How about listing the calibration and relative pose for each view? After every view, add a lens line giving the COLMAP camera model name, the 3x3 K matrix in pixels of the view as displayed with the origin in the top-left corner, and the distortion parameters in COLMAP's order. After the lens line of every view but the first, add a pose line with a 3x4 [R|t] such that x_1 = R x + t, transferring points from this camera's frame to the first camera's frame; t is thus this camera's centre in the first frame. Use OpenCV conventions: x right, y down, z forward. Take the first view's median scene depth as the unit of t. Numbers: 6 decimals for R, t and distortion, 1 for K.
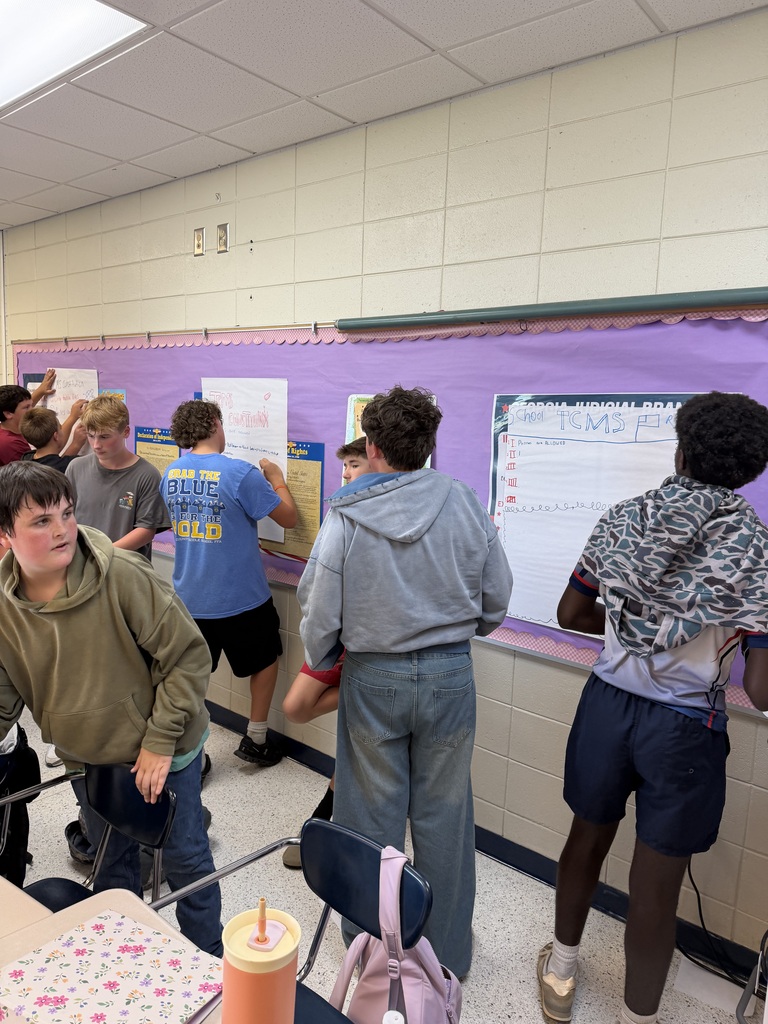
lens RADIAL K [[720.4, 0, 383.7], [0, 720.4, 505.7], [0, 0, 1]] dist [-0.005586, -0.007690]
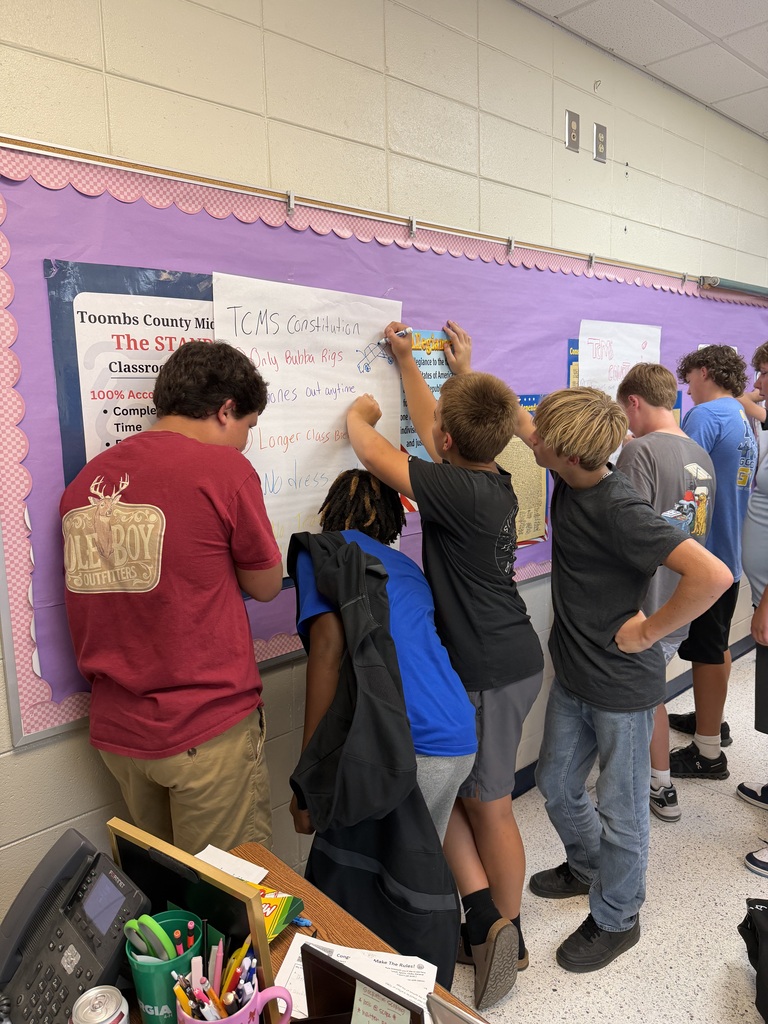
lens RADIAL K [[720.4, 0, 384.4], [0, 720.4, 507.9], [0, 0, 1]] dist [-0.005586, -0.007690]
pose [[0.131091, -0.188982, 0.973191, -1.106073], [0.178482, 0.970121, 0.164344, -0.155737], [-0.975171, 0.152153, 0.160904, 1.173061]]
